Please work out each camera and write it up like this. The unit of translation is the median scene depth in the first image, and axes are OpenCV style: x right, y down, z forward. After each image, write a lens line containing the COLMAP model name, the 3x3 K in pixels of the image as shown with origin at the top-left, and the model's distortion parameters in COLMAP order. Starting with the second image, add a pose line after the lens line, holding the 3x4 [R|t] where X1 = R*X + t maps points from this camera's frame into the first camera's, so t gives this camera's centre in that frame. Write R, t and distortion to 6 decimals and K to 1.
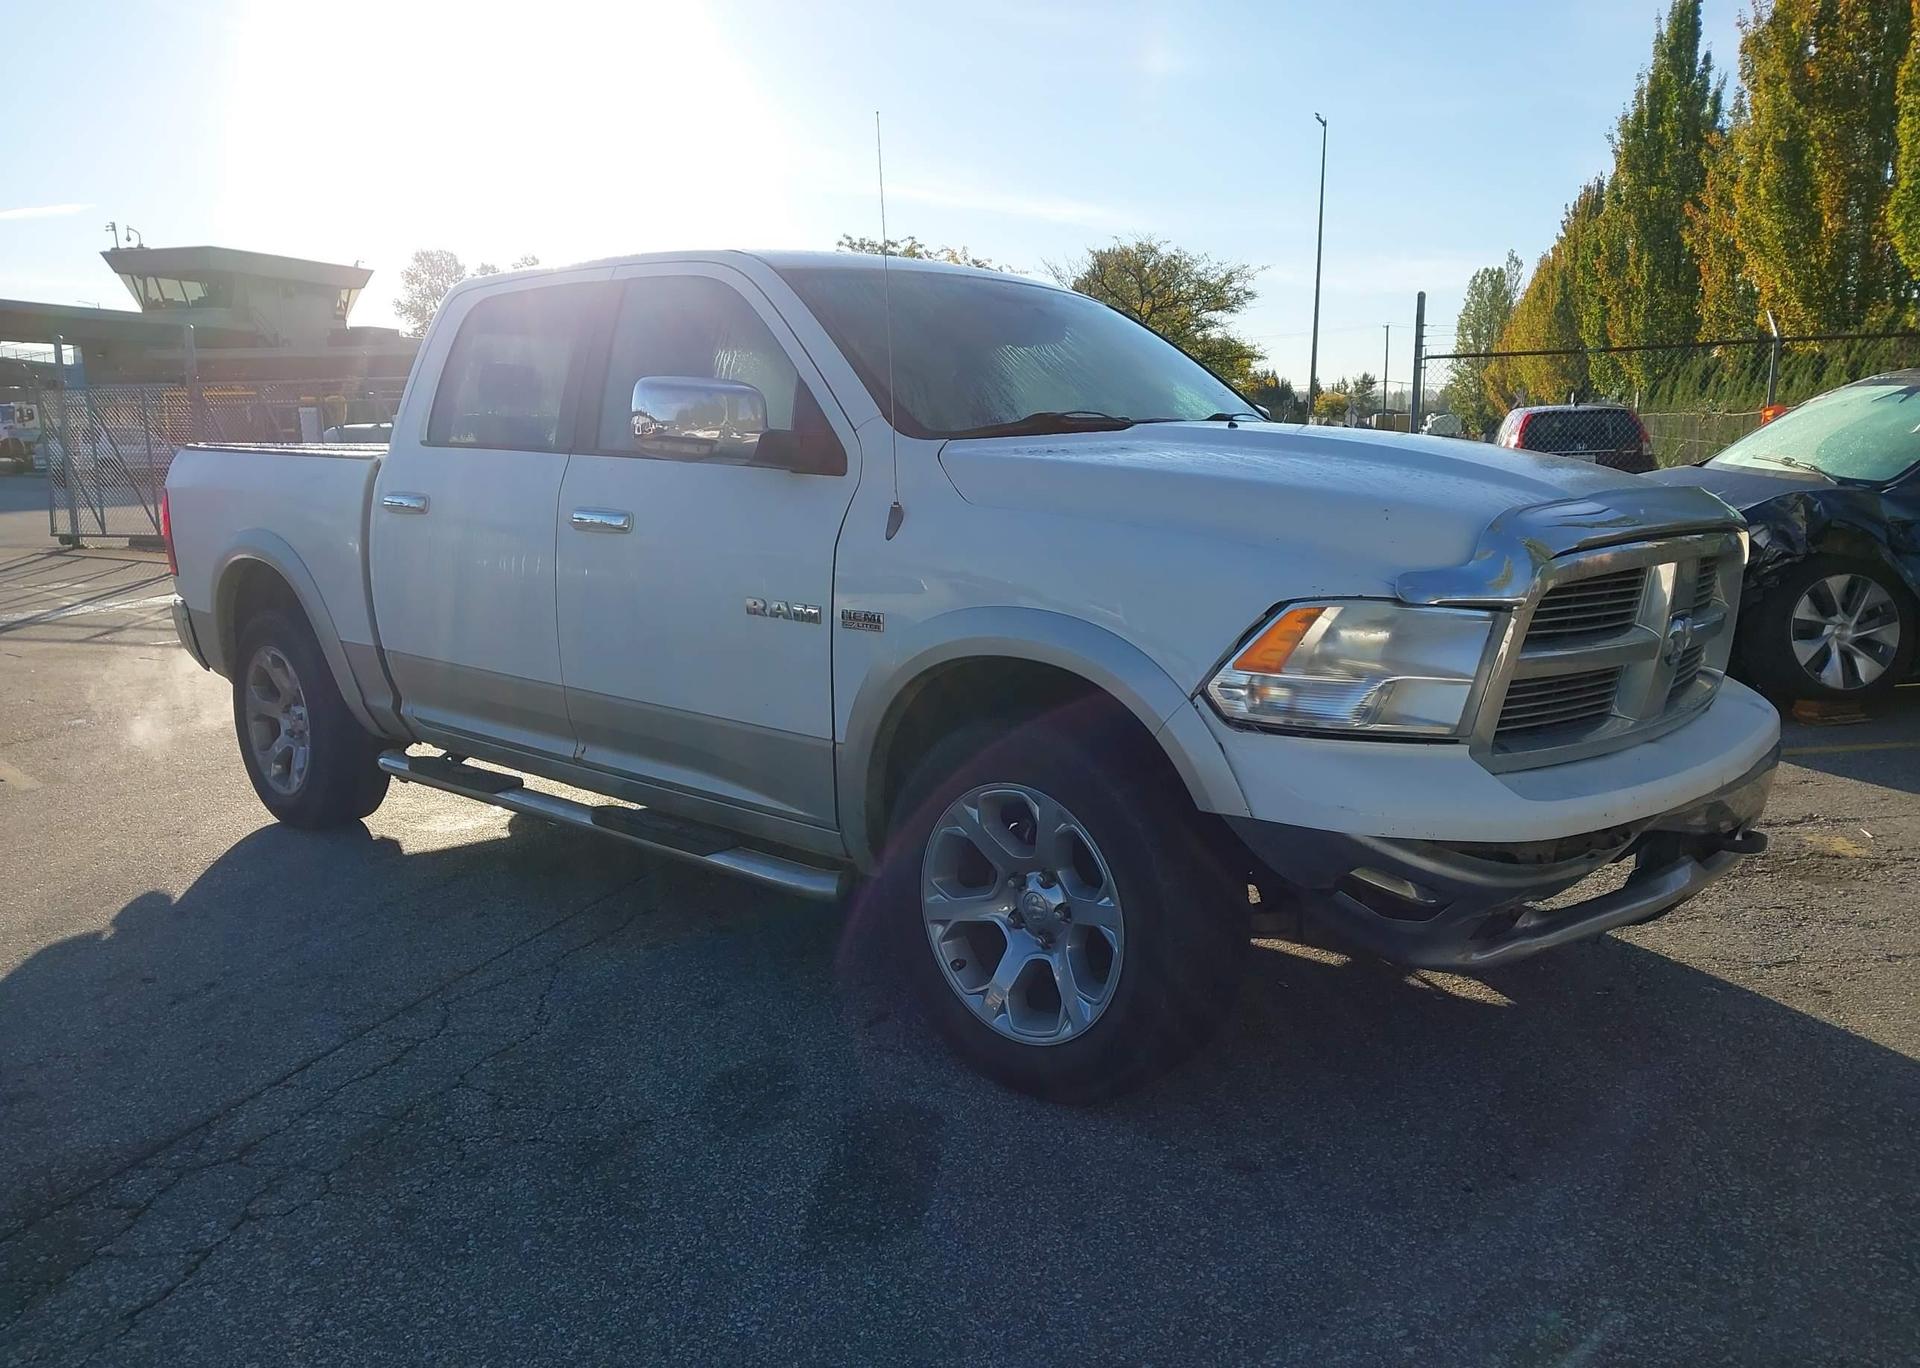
lens RADIAL K [[1531.3, 0, 950.3], [0, 1531.3, 699.2], [0, 0, 1]] dist [0.032544, -0.040373]
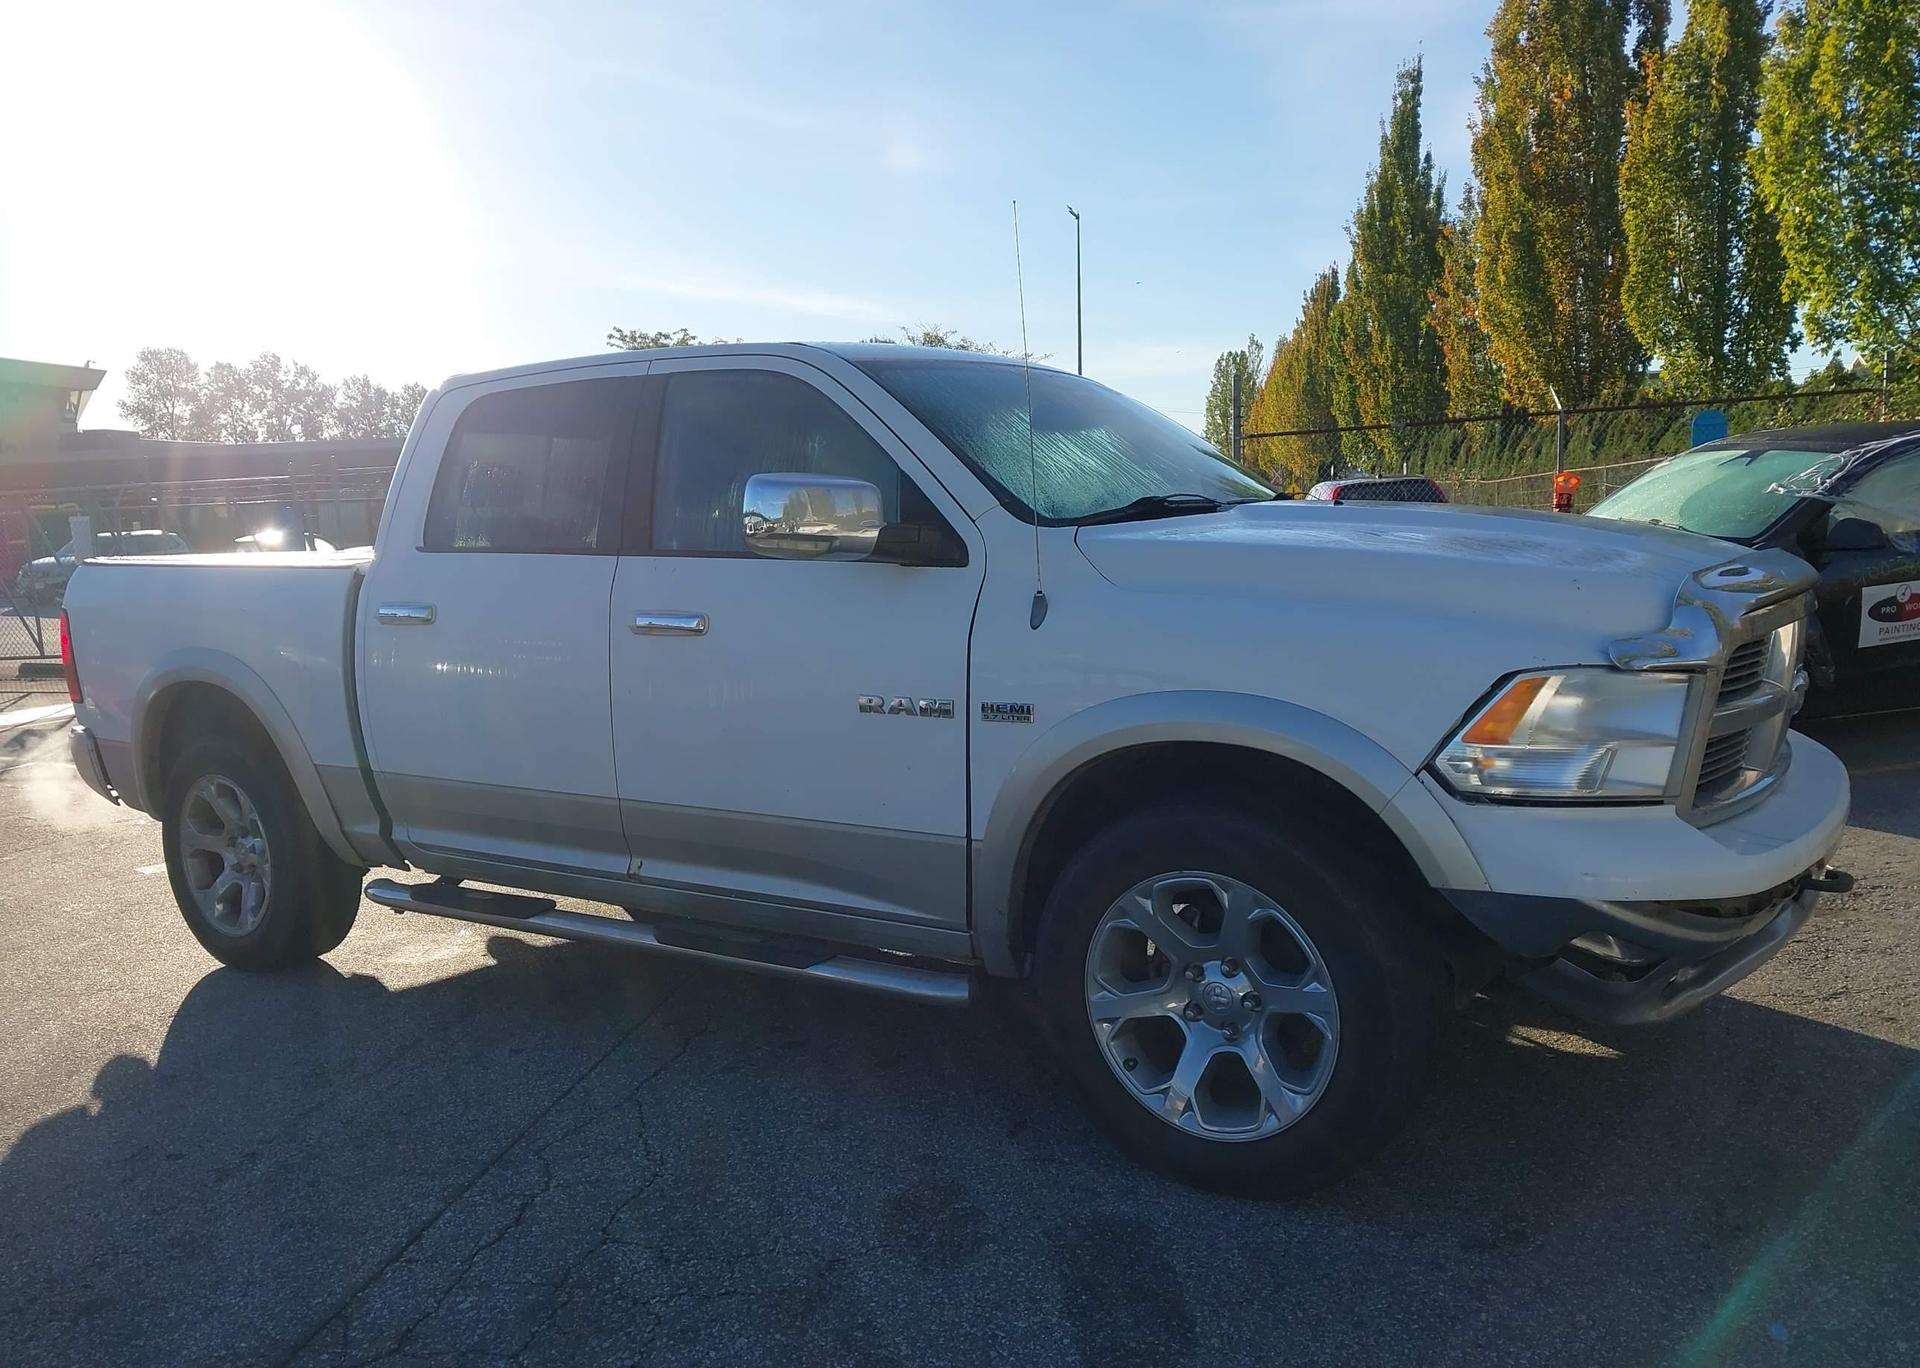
lens RADIAL K [[1531.3, 0, 955.6], [0, 1531.3, 687.8], [0, 0, 1]] dist [0.032544, -0.040373]
pose [[0.987639, -0.048109, 0.149179, -0.145065], [0.057178, 0.996729, -0.057113, -0.008516], [-0.145944, 0.064937, 0.987159, 0.025795]]
